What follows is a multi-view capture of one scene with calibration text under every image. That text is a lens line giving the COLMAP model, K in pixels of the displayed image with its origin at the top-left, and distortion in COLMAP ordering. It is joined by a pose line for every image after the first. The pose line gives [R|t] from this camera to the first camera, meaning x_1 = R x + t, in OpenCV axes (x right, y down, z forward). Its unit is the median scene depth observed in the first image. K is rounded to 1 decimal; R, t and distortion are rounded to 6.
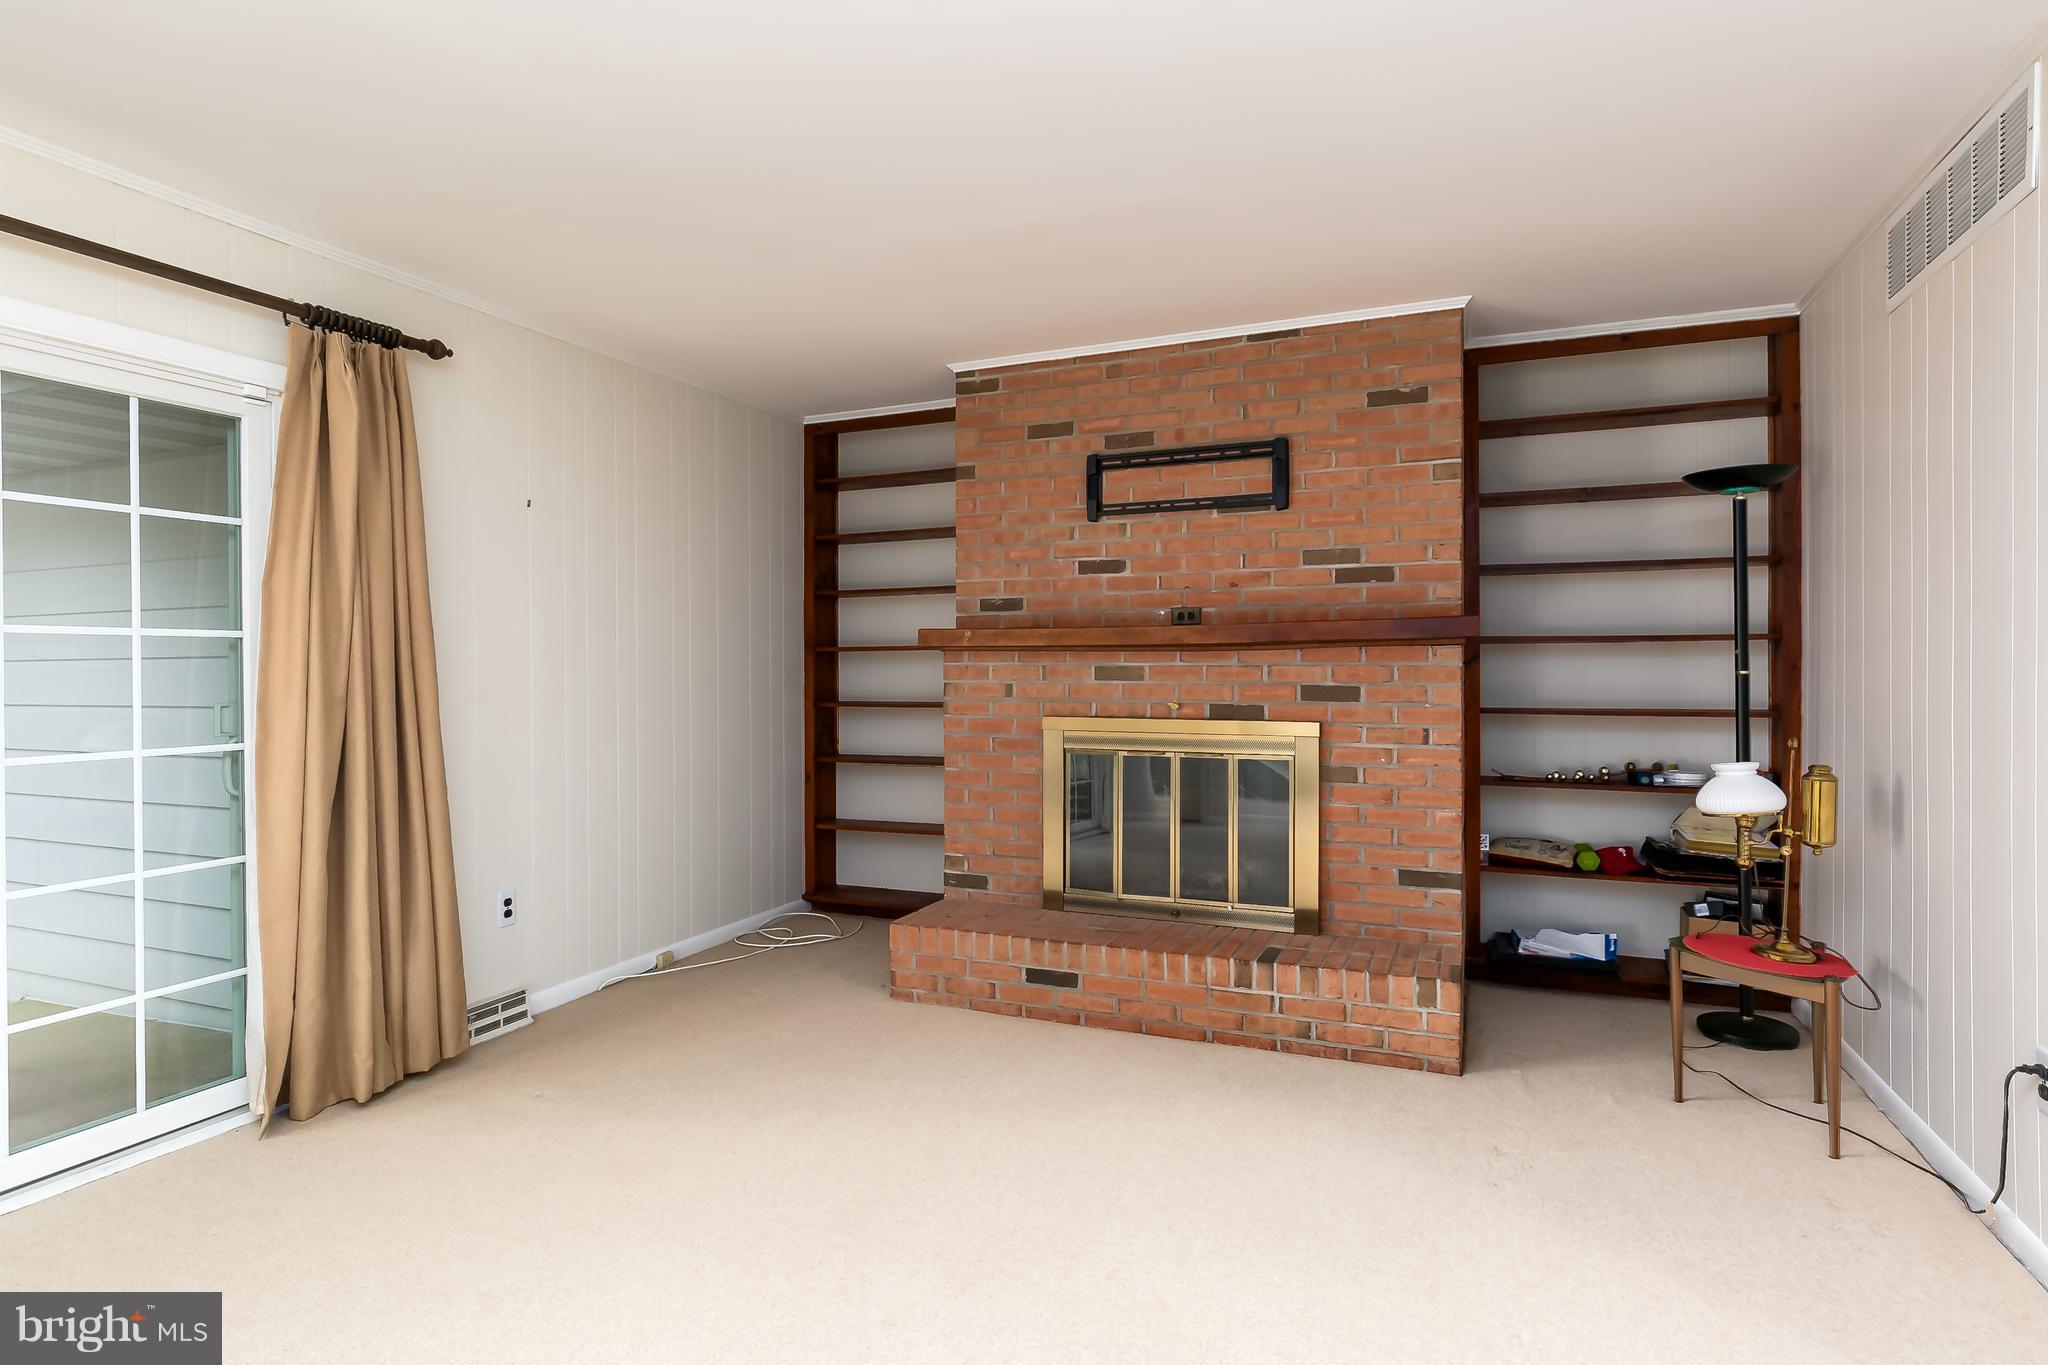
lens RADIAL K [[1052.6, 0, 1020.0], [0, 1052.6, 674.9], [0, 0, 1]] dist [-0.001739, -0.000373]
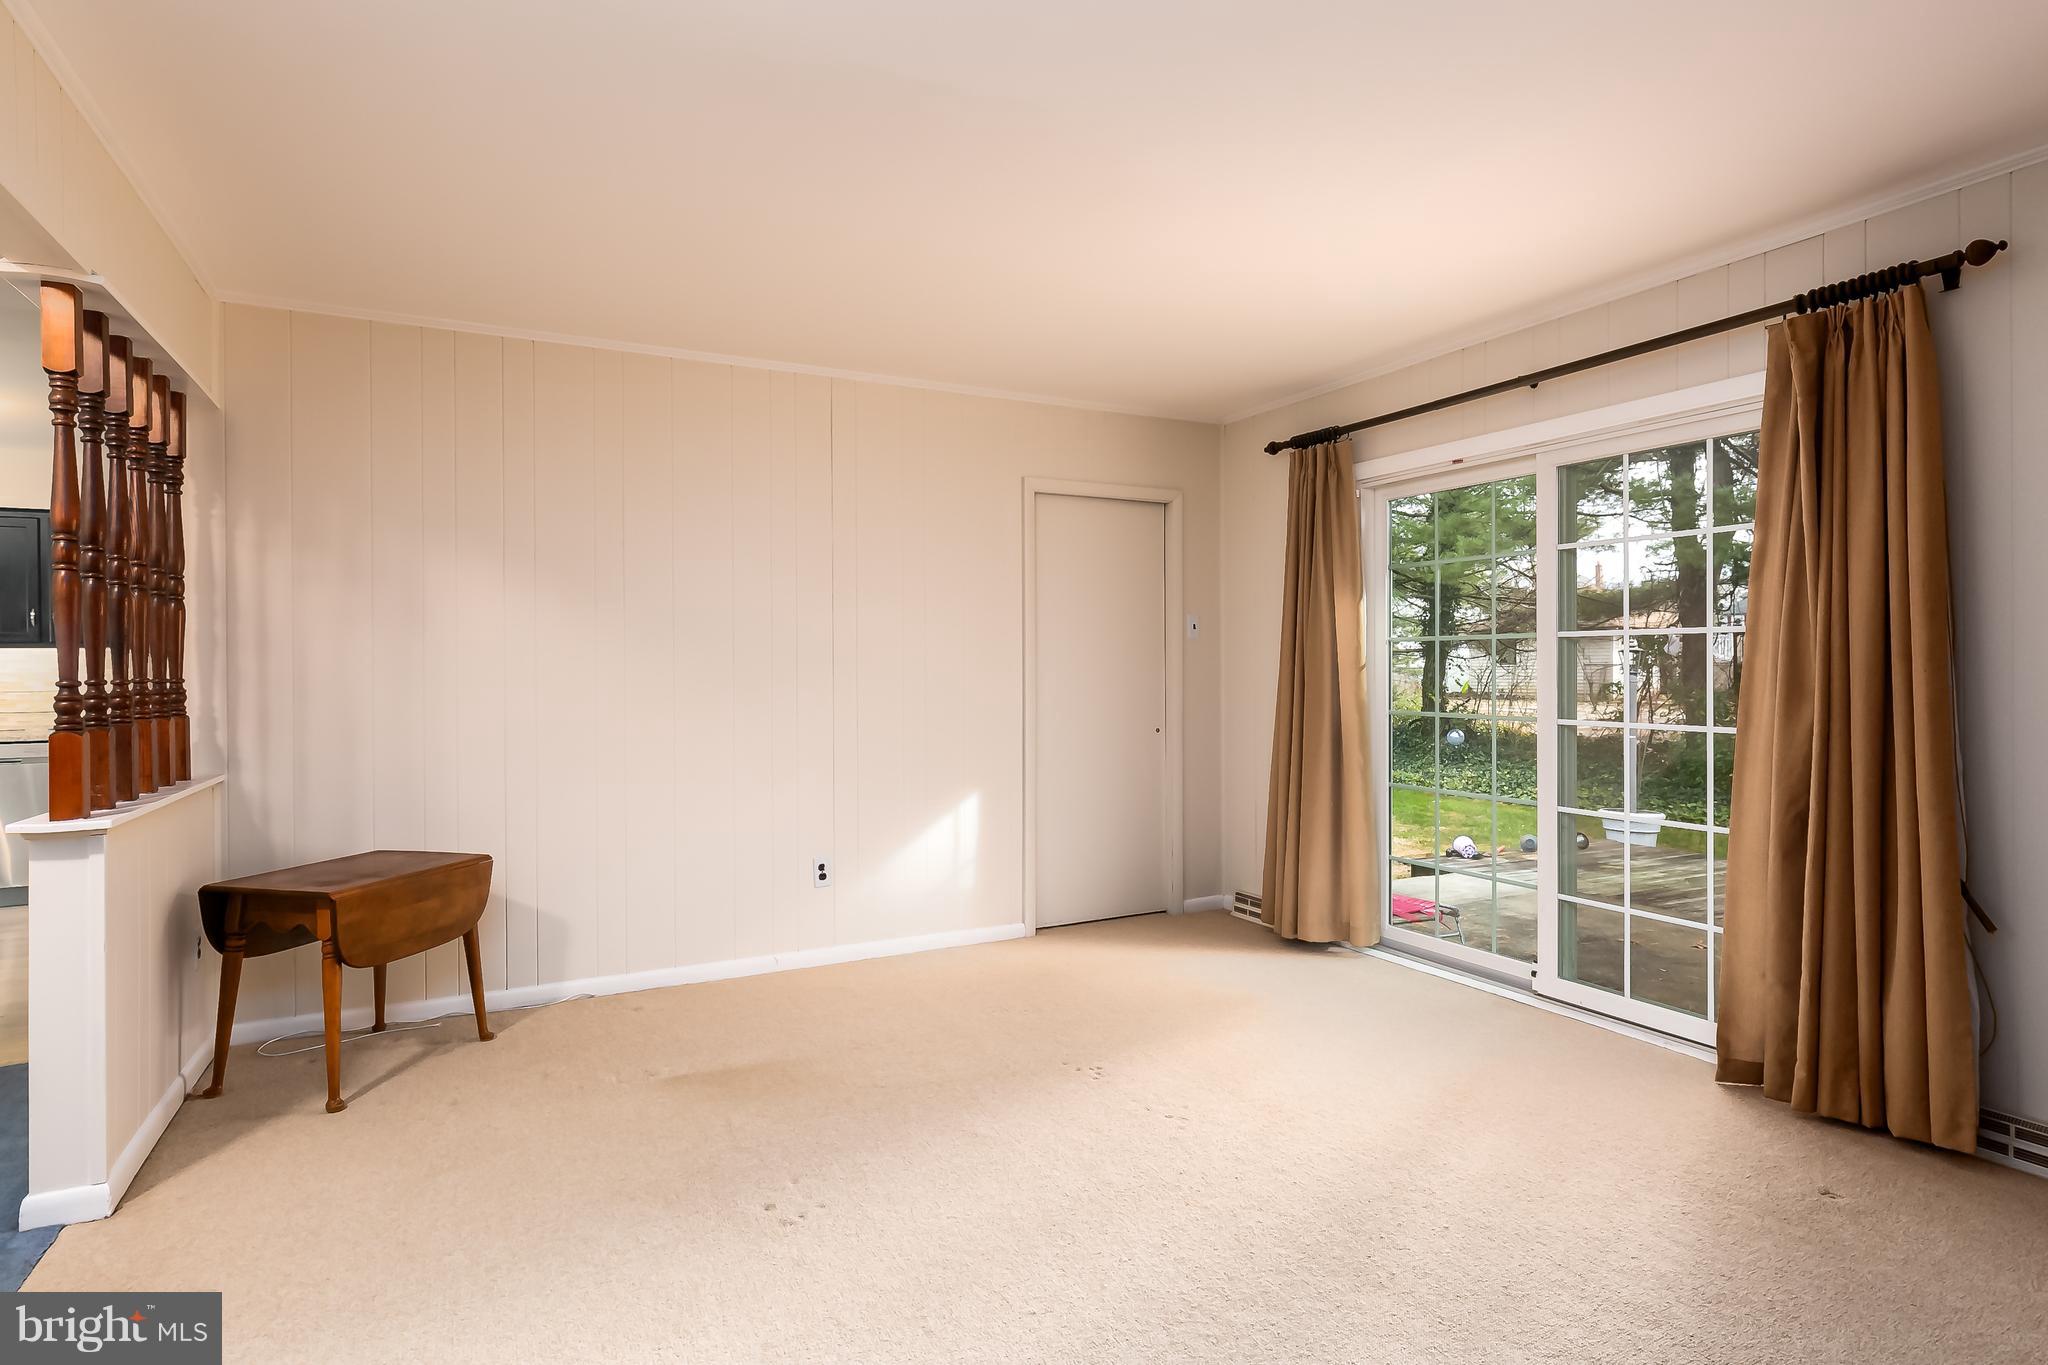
lens RADIAL K [[1047.9, 0, 1023.3], [0, 1047.9, 682.7], [0, 0, 1]] dist [-0.000186, -0.000110]
pose [[-0.628397, 0.021132, -0.777606, 0.558020], [-0.000137, 0.999628, 0.027276, -0.012277], [0.777893, 0.017247, -0.628161, 1.042292]]
